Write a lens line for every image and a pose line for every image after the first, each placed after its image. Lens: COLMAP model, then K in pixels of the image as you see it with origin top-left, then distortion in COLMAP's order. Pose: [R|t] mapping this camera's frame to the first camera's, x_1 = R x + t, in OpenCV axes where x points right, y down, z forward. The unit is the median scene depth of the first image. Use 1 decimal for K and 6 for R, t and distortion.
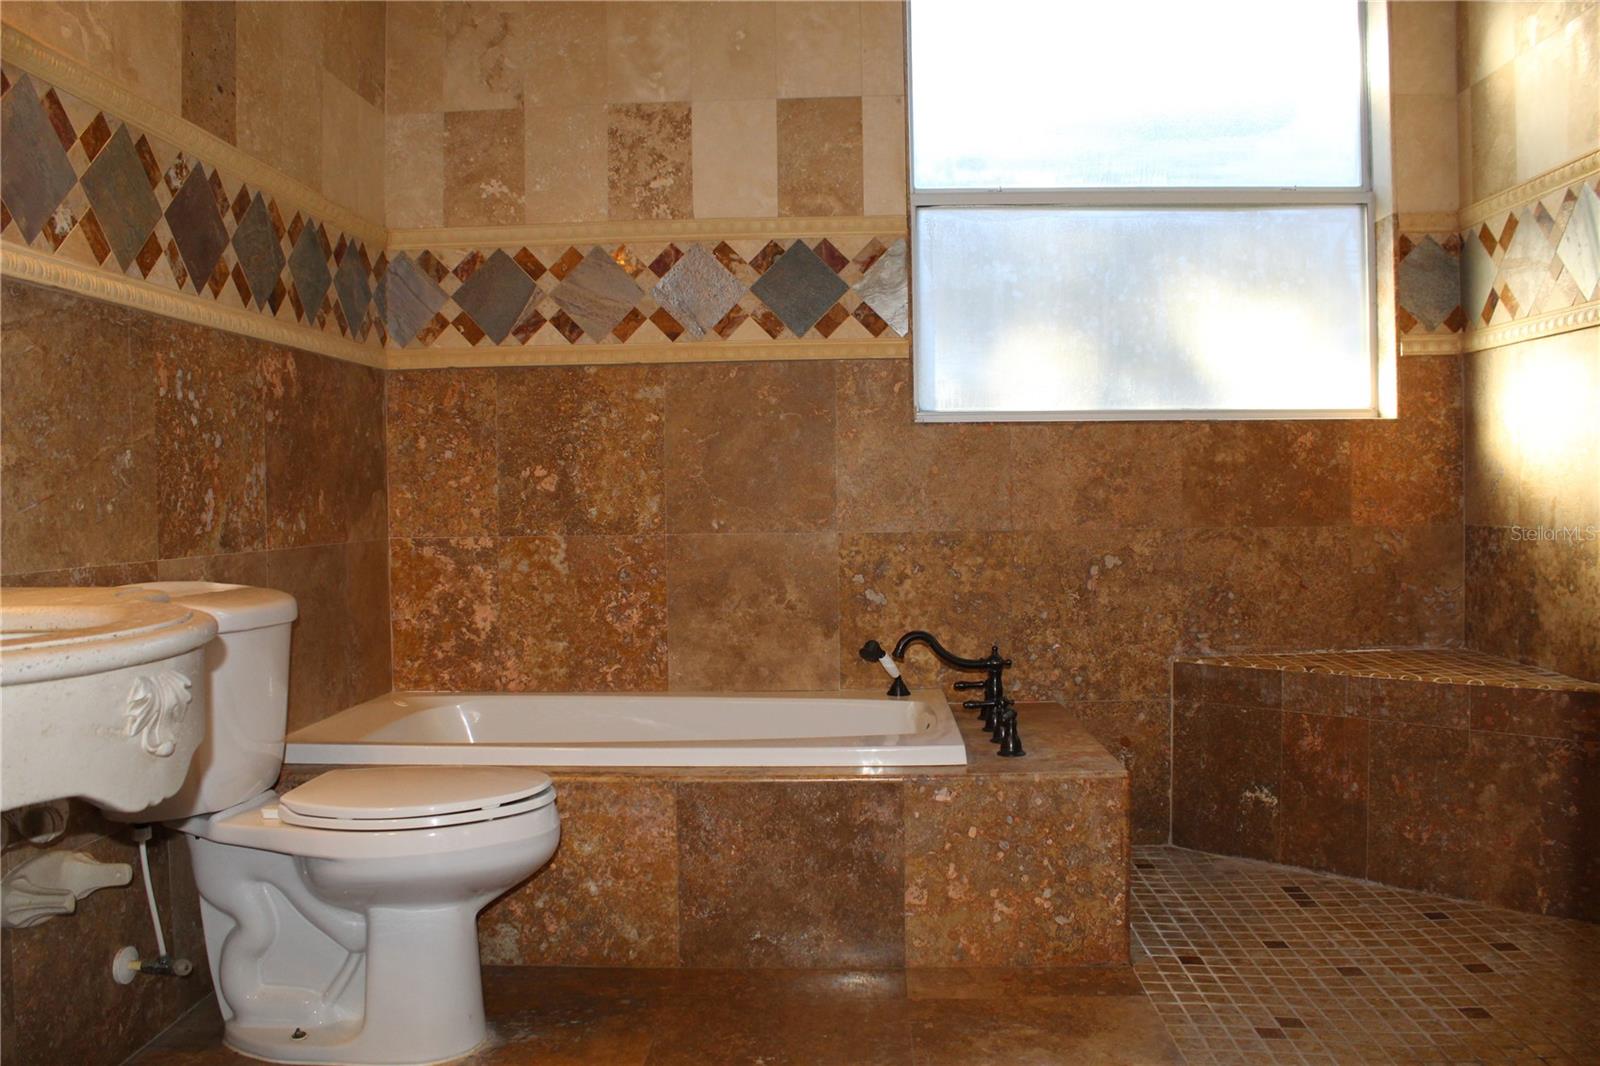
lens RADIAL K [[1320.3, 0, 806.8], [0, 1320.3, 529.6], [0, 0, 1]] dist [-0.170764, 0.150079]
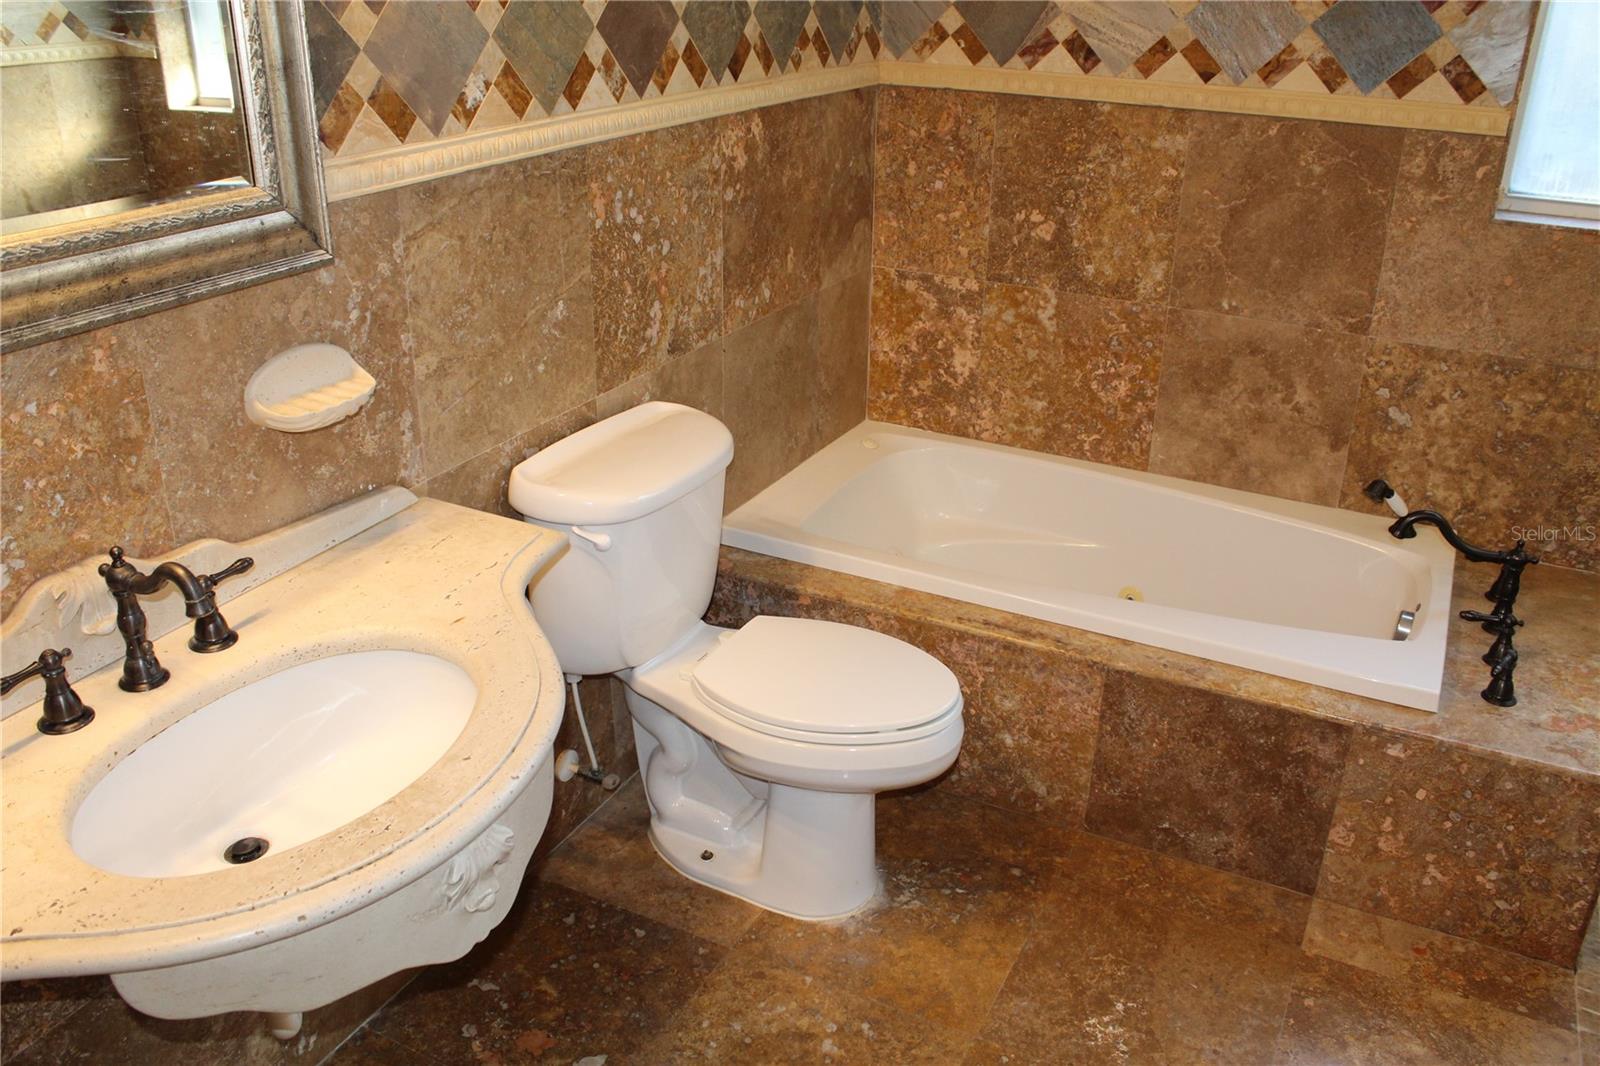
lens RADIAL K [[1320.3, 0, 806.8], [0, 1320.3, 529.6], [0, 0, 1]] dist [-0.170764, 0.150079]
pose [[0.908777, 0.198017, -0.367306, 0.026396], [-0.040174, 0.917664, 0.395322, -0.232386], [0.415344, -0.344503, 0.841907, 0.141240]]
